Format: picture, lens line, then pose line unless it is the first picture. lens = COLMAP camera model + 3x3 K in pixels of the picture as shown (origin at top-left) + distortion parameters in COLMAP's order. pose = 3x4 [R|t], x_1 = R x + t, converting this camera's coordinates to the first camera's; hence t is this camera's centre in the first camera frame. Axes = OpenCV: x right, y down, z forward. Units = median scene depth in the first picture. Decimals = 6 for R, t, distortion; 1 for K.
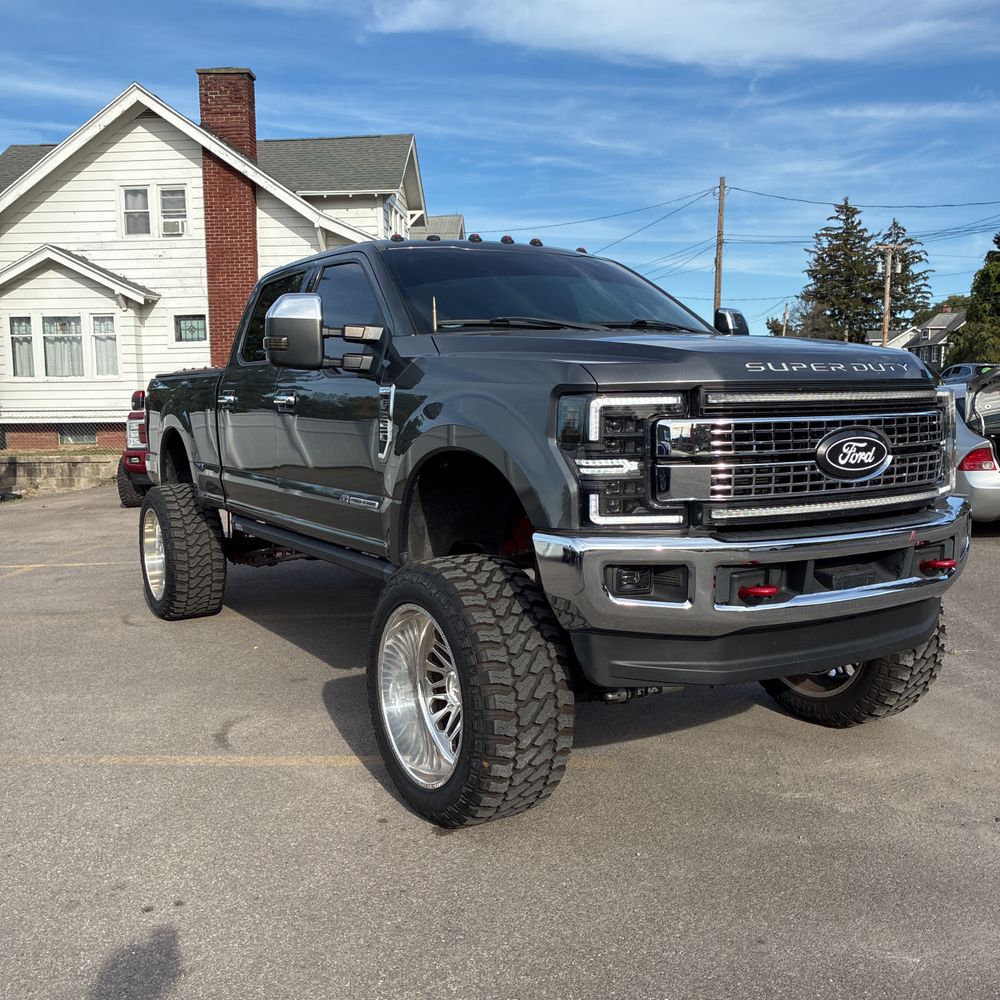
lens RADIAL K [[1058.7, 0, 477.5], [0, 1058.7, 498.3], [0, 0, 1]] dist [0.001407, -0.002562]
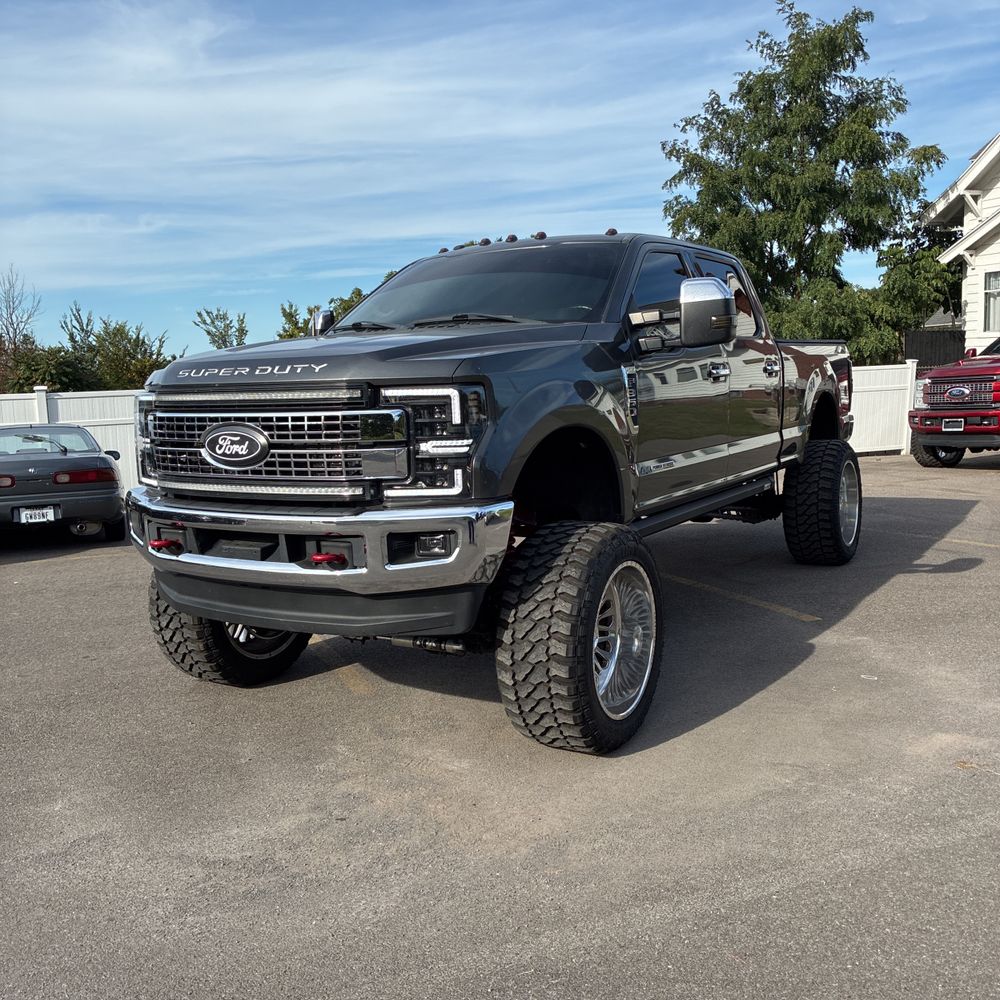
lens RADIAL K [[1031.1, 0, 500.0], [0, 1031.1, 500.0], [0, 0, 1]] dist [0.032947, -0.019686]
pose [[0.467714, 0.122338, -0.875372, 1.428032], [-0.073201, 0.992334, 0.099573, -0.112381], [0.880843, 0.017507, 0.473084, 0.679932]]
